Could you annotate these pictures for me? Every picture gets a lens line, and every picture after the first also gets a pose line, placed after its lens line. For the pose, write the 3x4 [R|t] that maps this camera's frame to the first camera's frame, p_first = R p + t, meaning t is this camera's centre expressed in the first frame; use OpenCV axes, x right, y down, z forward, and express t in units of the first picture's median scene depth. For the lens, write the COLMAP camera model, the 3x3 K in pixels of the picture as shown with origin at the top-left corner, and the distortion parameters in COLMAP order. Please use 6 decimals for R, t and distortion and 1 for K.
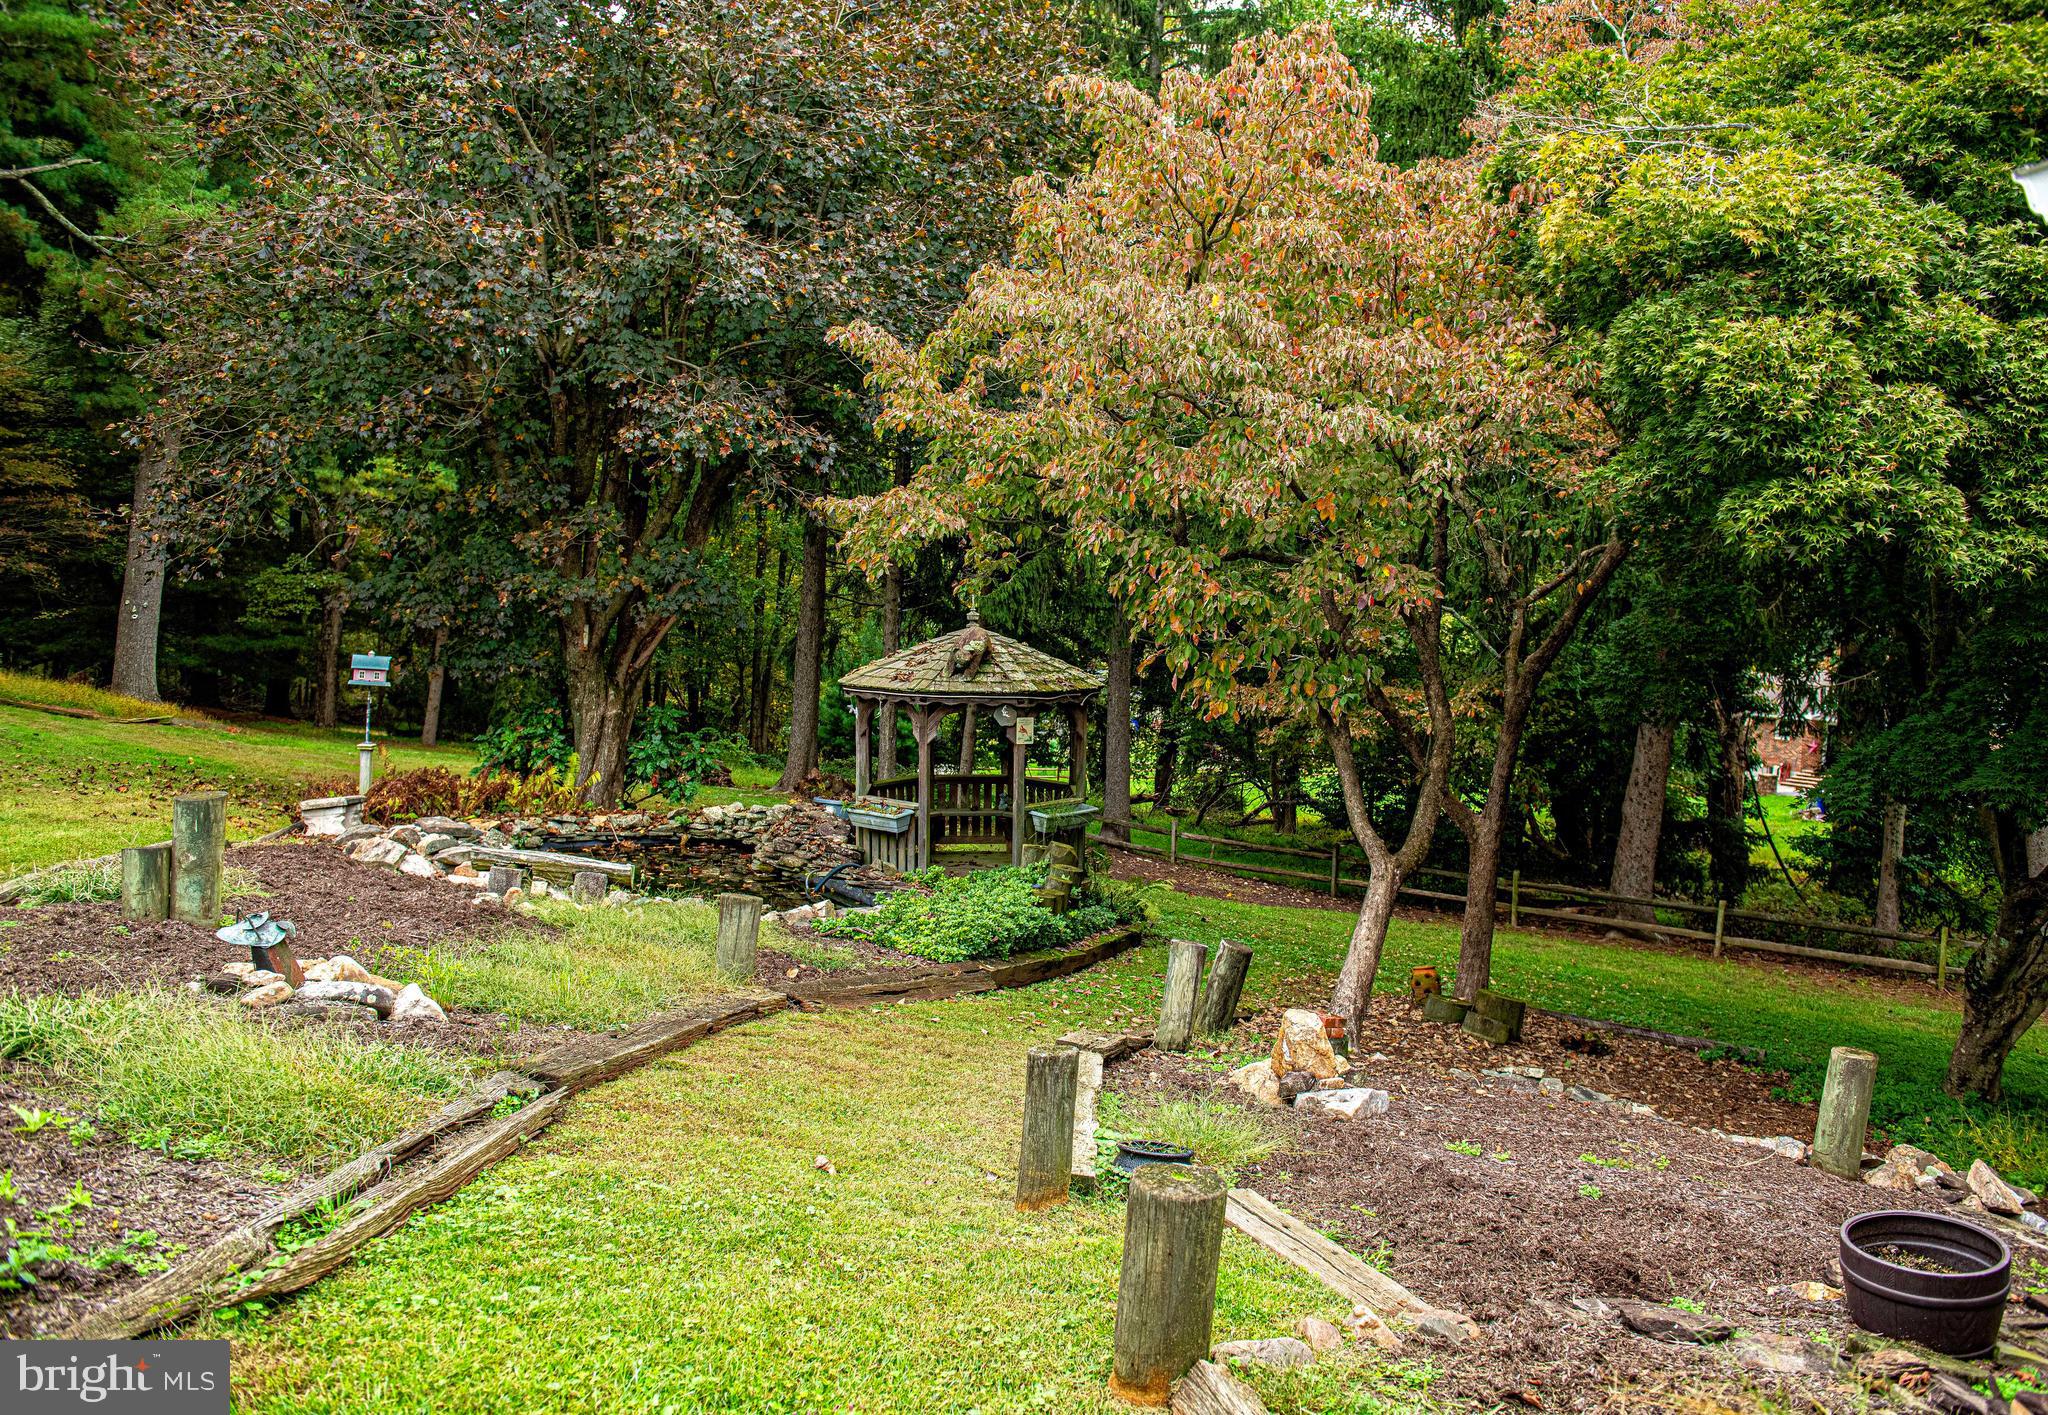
lens RADIAL K [[1651.9, 0, 1029.1], [0, 1651.9, 707.2], [0, 0, 1]] dist [-0.037742, 0.001855]
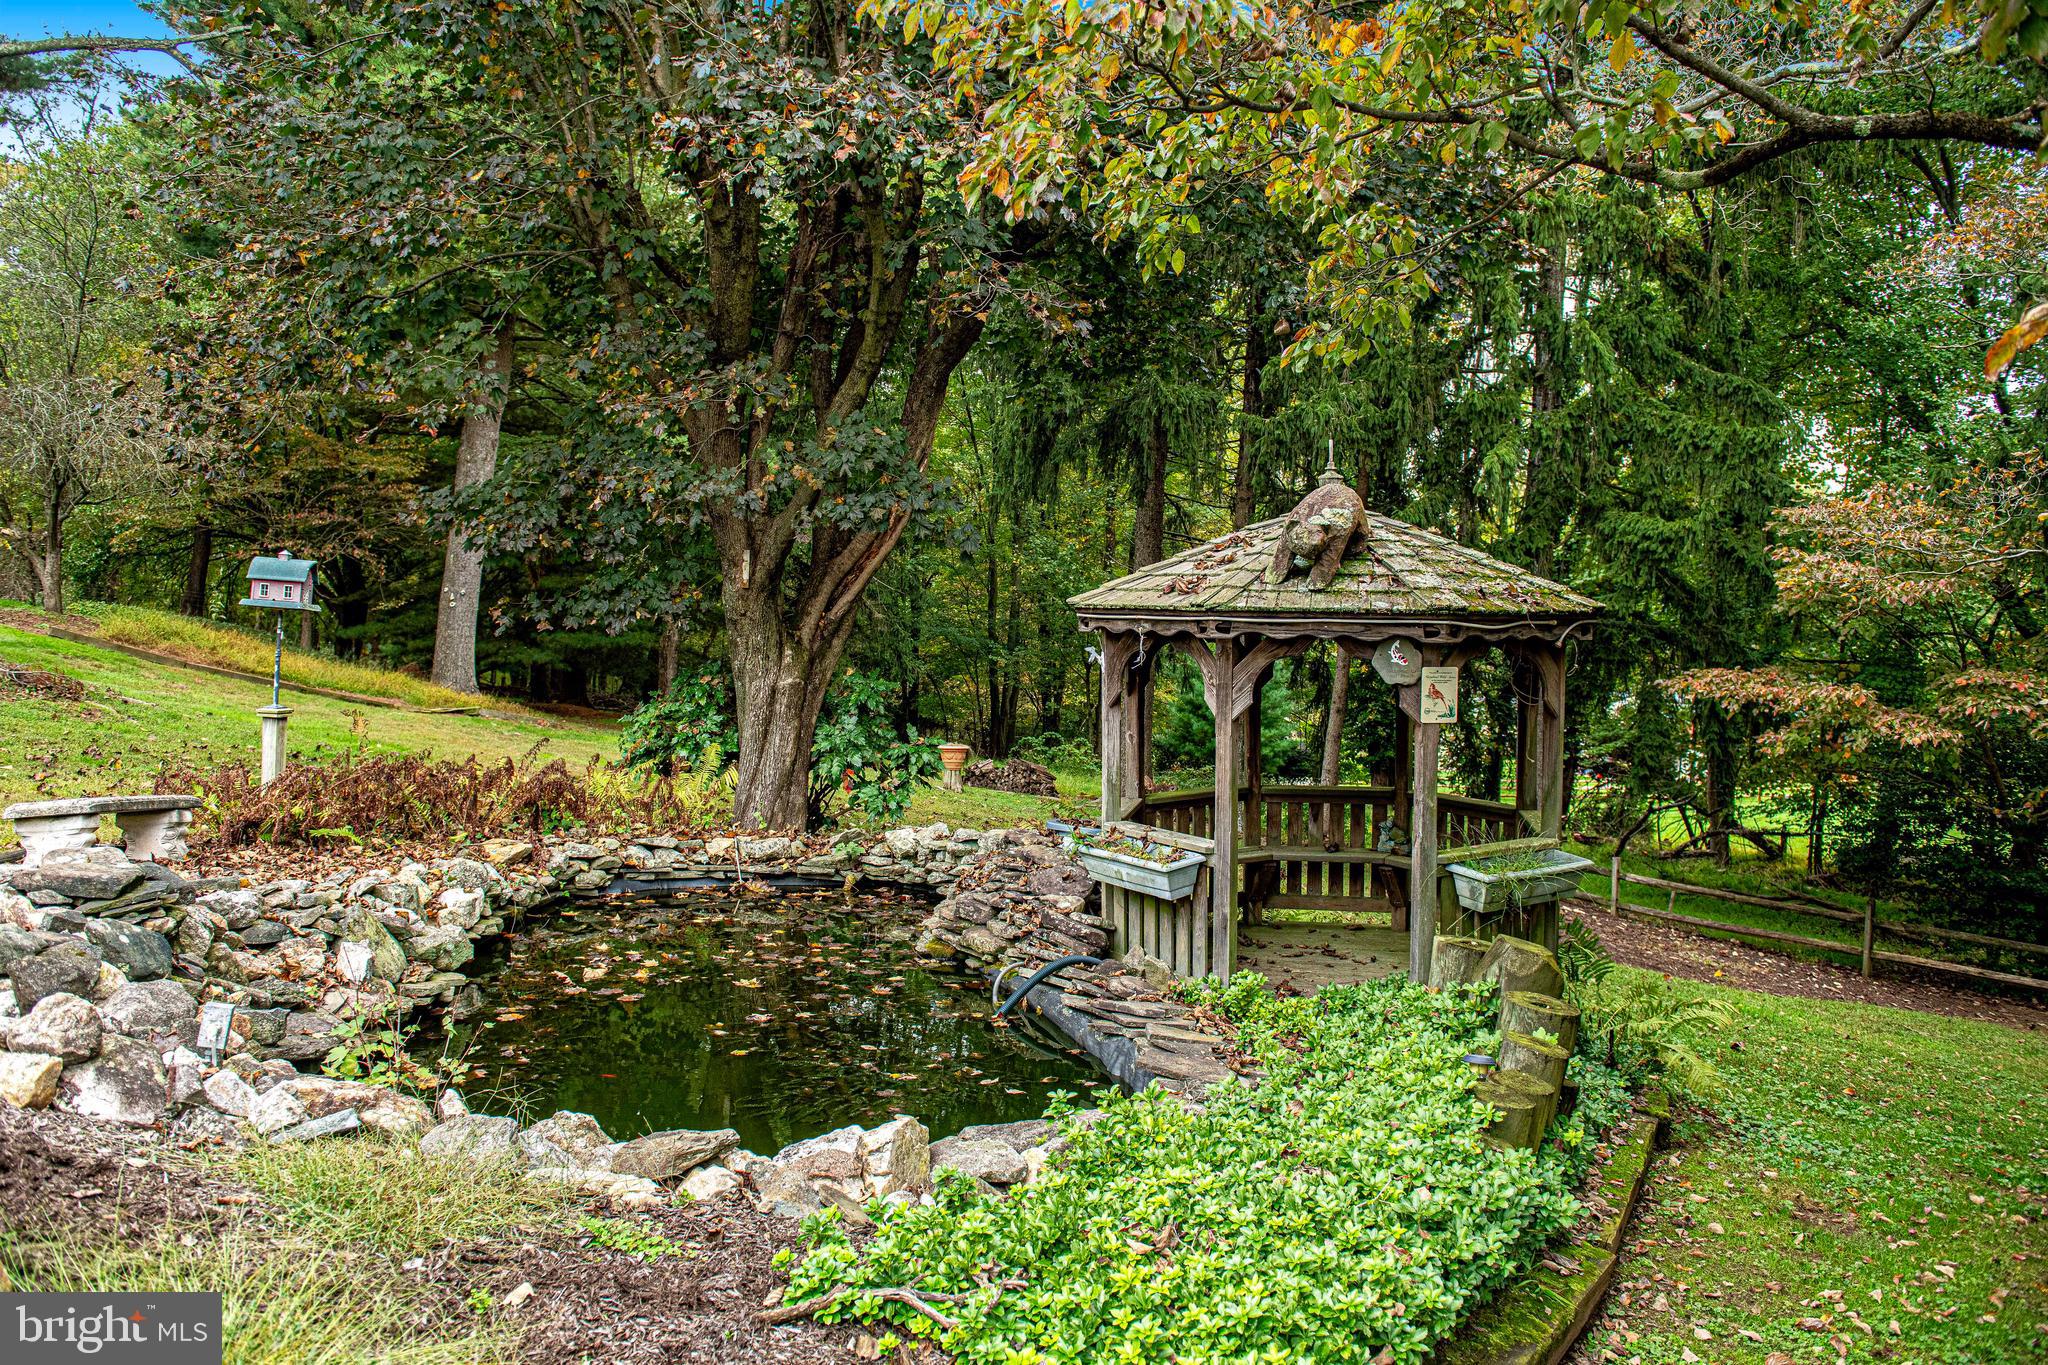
lens RADIAL K [[1475.4, 0, 1011.7], [0, 1475.4, 644.4], [0, 0, 1]] dist [-0.032899, 0.004343]
pose [[0.967796, -0.000001, -0.251736, -0.014746], [-0.013906, 0.998473, -0.053466, 0.023615], [0.251352, 0.055244, 0.966318, 0.548900]]
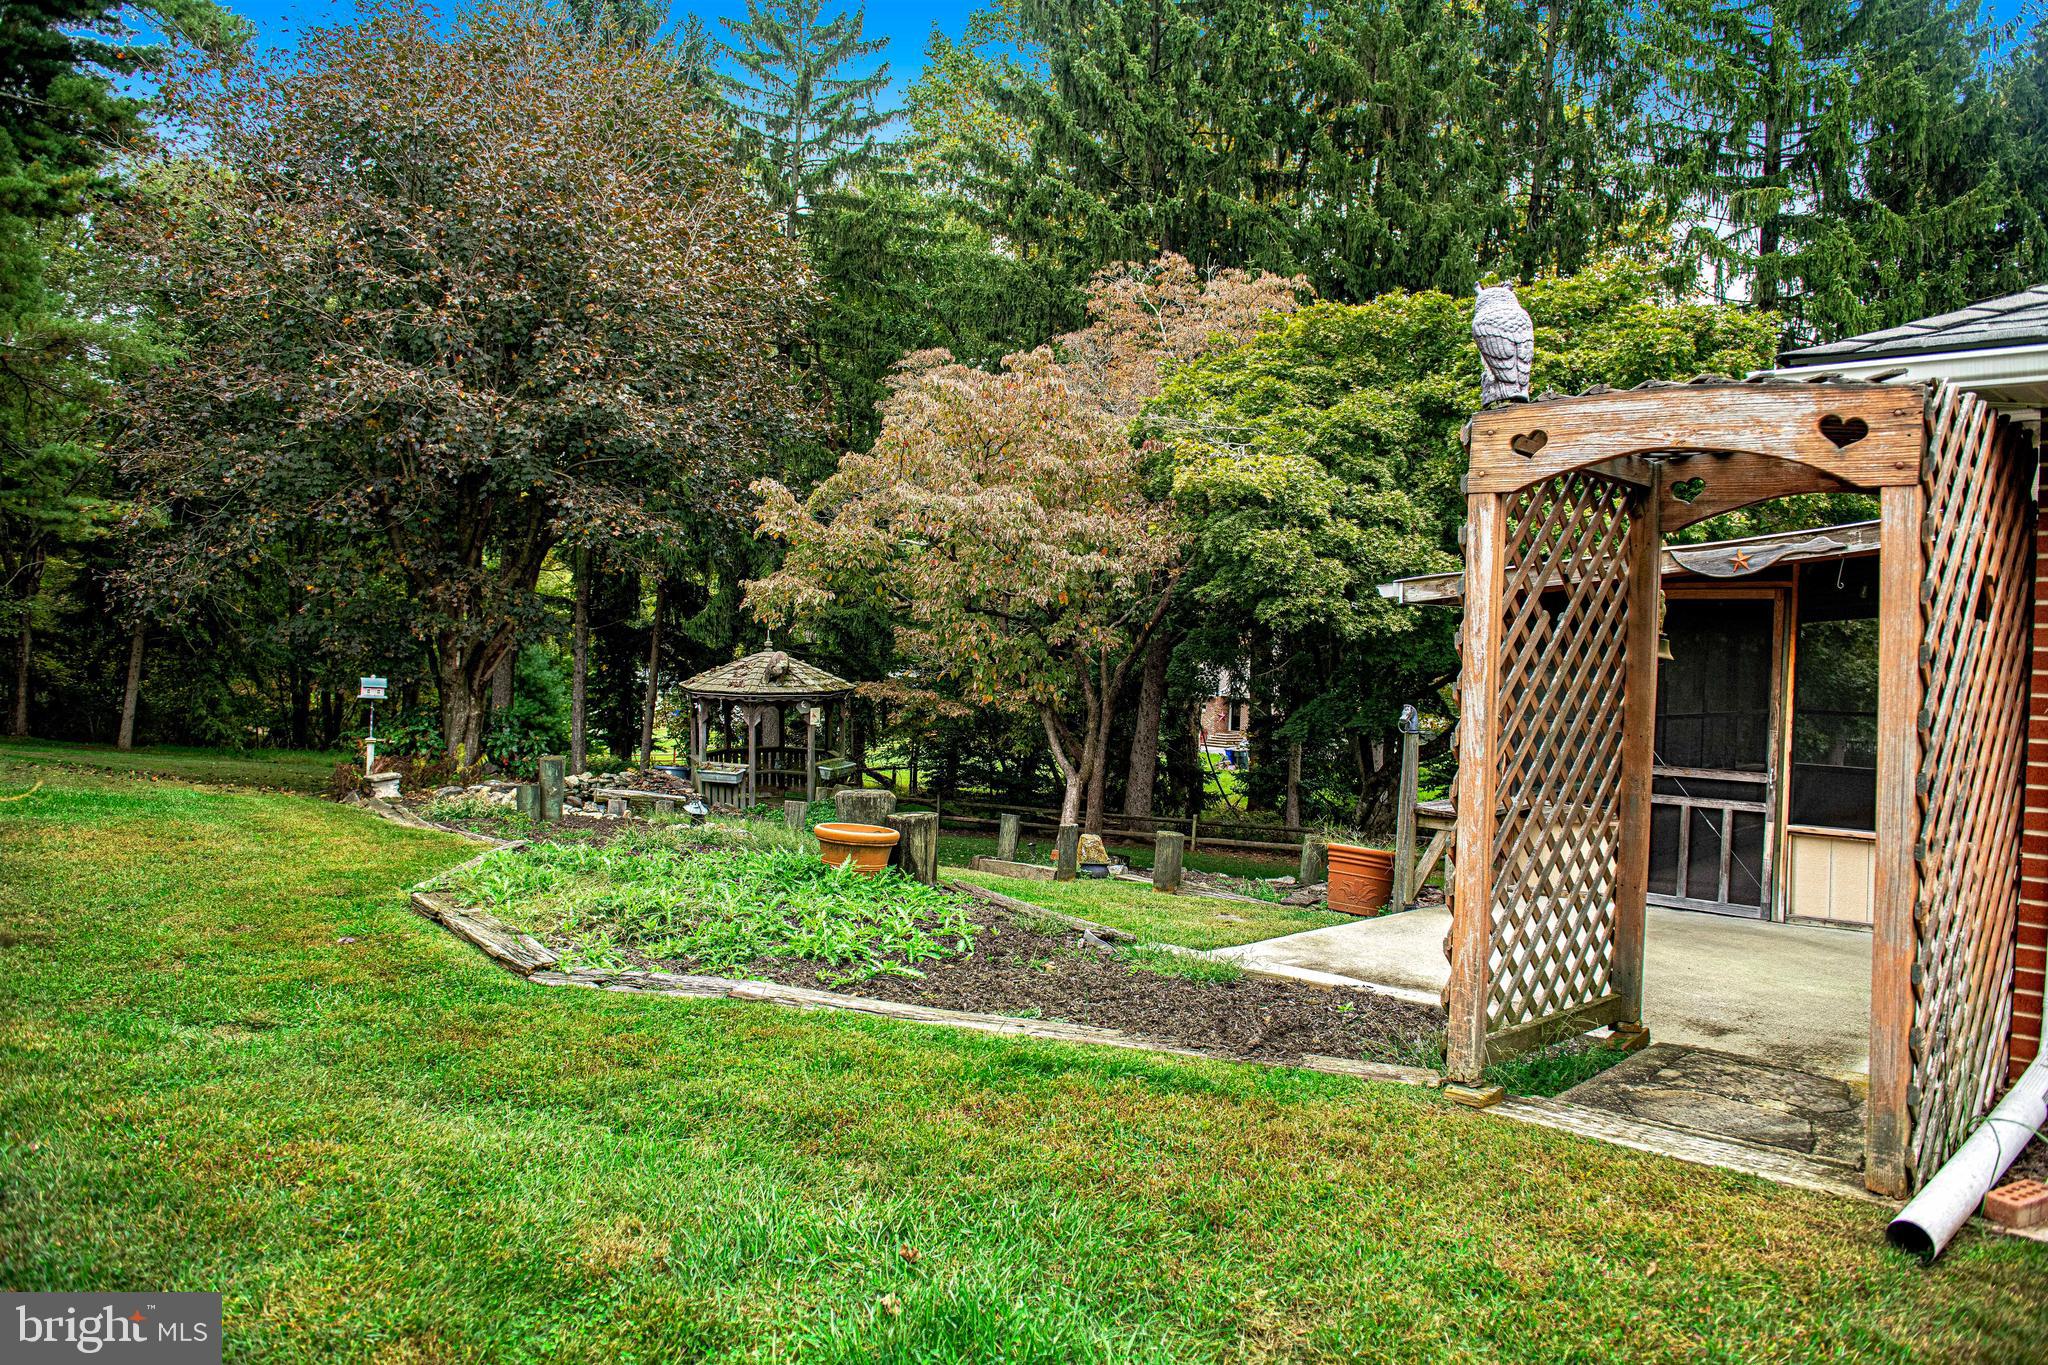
lens RADIAL K [[1475.4, 0, 1022.5], [0, 1475.4, 683.5], [0, 0, 1]] dist [-0.032899, 0.004343]
pose [[0.947797, -0.023509, 0.318006, -0.260300], [0.026415, 0.999639, -0.004831, -0.004943], [-0.317778, 0.012979, 0.948076, -0.408359]]
